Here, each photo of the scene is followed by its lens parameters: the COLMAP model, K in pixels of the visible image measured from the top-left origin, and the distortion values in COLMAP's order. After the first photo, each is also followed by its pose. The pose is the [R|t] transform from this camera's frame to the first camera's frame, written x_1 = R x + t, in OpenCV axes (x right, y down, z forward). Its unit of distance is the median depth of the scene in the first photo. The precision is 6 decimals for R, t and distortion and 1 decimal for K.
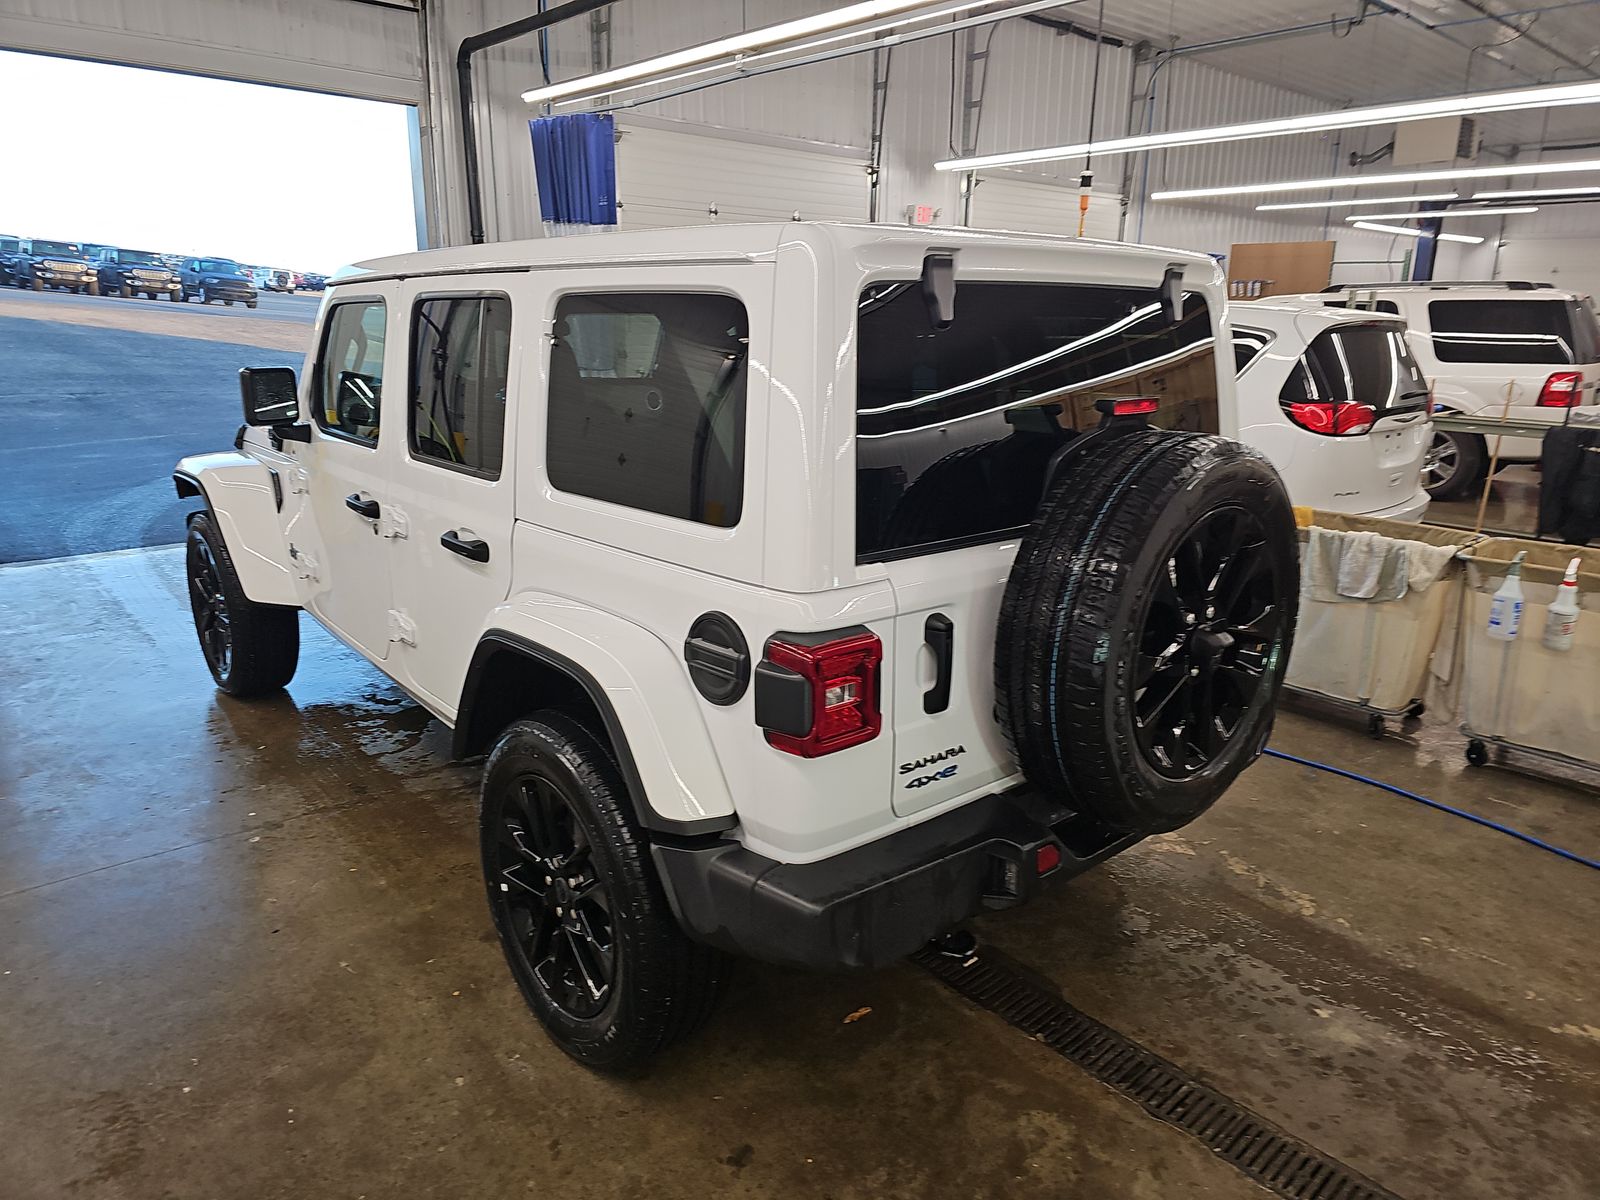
lens RADIAL K [[1088.8, 0, 803.7], [0, 1088.8, 584.0], [0, 0, 1]] dist [0.011619, -0.002316]
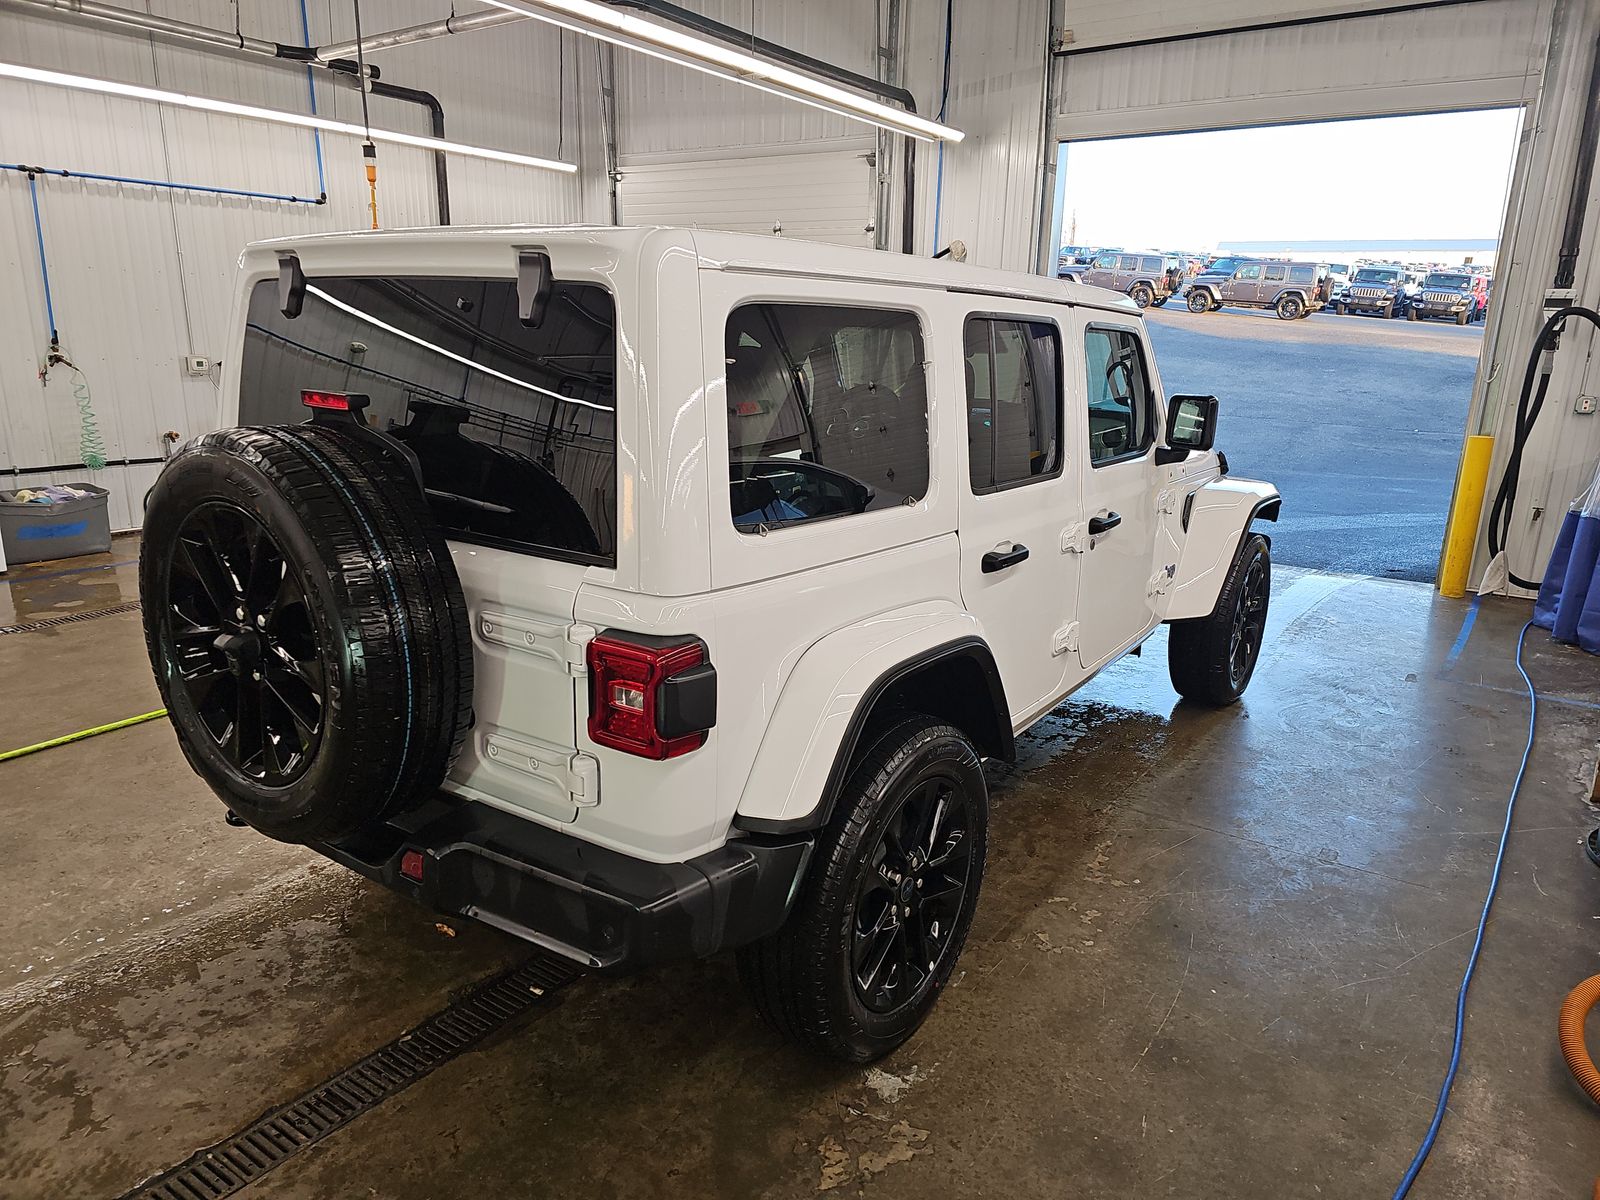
lens RADIAL K [[1051.0, 0, 796.0], [0, 1051.0, 606.7], [0, 0, 1]] dist [0.015059, -0.004015]
pose [[0.210669, 0.240728, -0.947454, 1.325132], [-0.261372, 0.947790, 0.182697, -0.271528], [0.941968, 0.209149, 0.262590, 1.192451]]
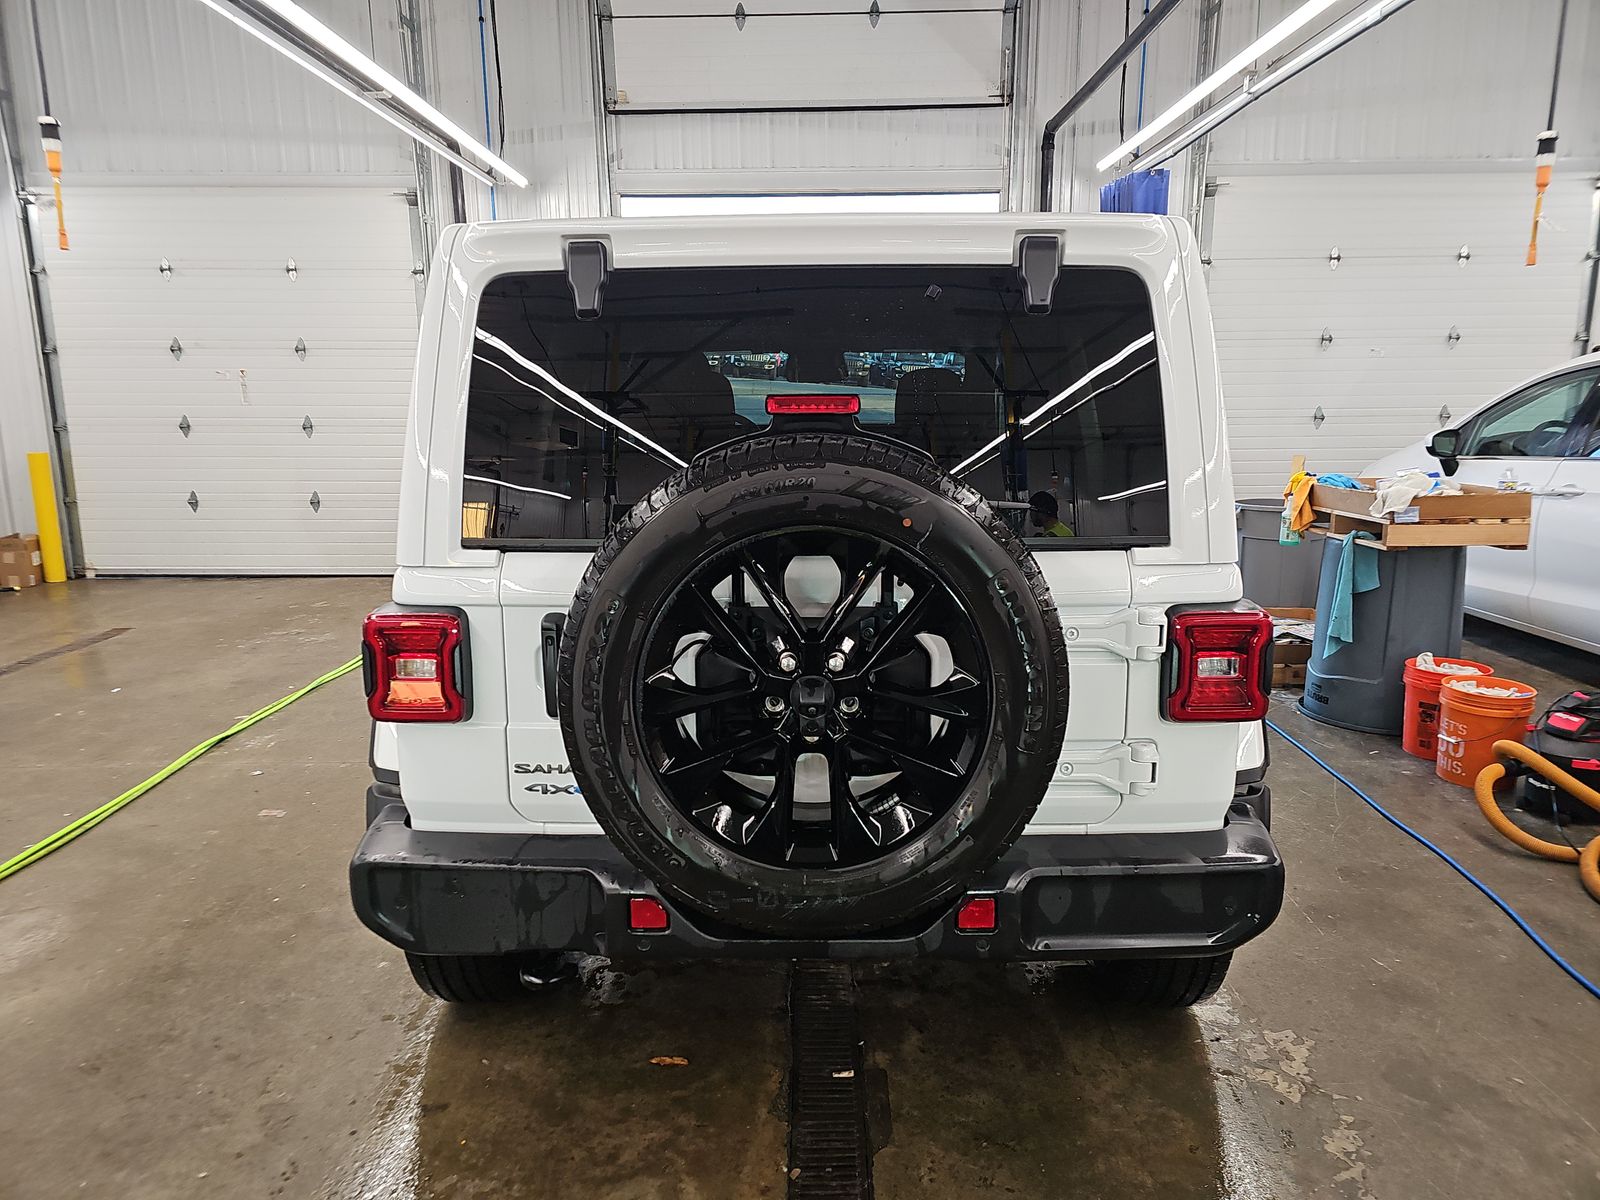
lens RADIAL K [[1059.8, 0, 771.7], [0, 1059.8, 598.3], [0, 0, 1]] dist [0.047625, -0.047403]
pose [[0.723738, 0.108304, -0.681523, 0.845456], [-0.151460, 0.988456, -0.003761, -0.011062], [0.673249, 0.105946, 0.731787, 0.416107]]
